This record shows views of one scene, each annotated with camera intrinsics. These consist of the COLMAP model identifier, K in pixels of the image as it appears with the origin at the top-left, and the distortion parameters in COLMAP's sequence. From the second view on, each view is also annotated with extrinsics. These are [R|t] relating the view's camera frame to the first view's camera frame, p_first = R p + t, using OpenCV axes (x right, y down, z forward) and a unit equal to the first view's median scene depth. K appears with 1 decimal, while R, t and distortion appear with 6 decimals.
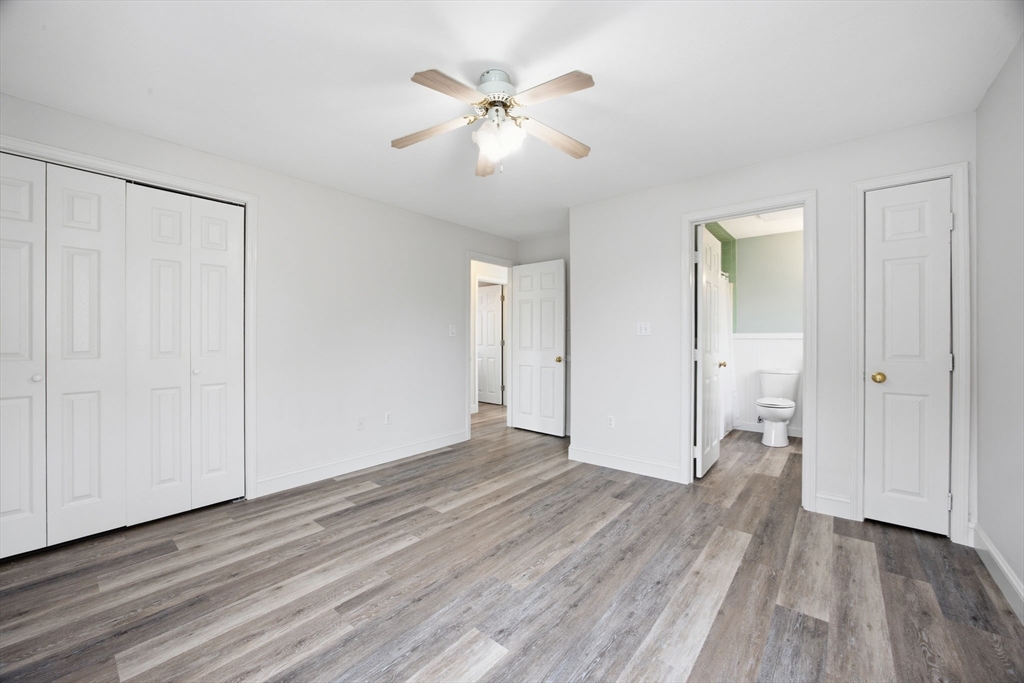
lens RADIAL K [[395.8, 0, 513.3], [0, 395.8, 340.2], [0, 0, 1]] dist [-0.028634, 0.009536]
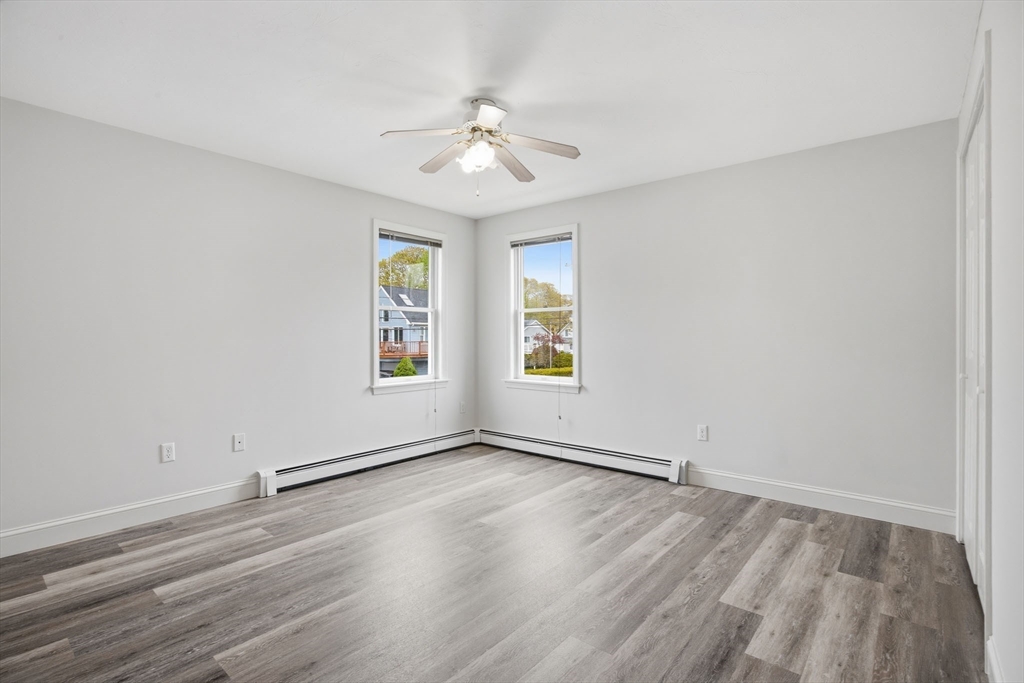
lens RADIAL K [[483.2, 0, 513.4], [0, 483.2, 336.7], [0, 0, 1]] dist [-0.001229, 0.000174]
pose [[-0.999976, 0.003289, 0.006086, -0.116751], [0.003324, 0.999977, 0.005829, -0.008566], [-0.006067, 0.005849, -0.999964, 1.972274]]
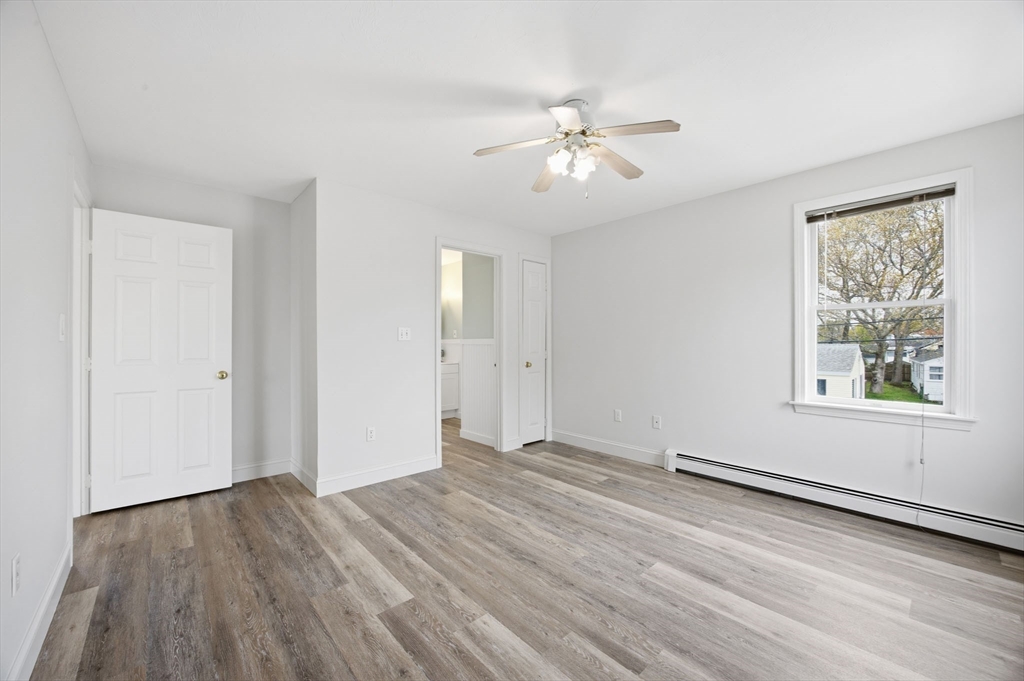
lens RADIAL K [[395.8, 0, 513.3], [0, 395.8, 339.2], [0, 0, 1]] dist [-0.028634, 0.009536]
pose [[0.140527, 0.012406, 0.989999, -0.964364], [0.004995, 0.999900, -0.013239, -0.001506], [-0.990064, 0.006806, 0.140451, 0.840086]]
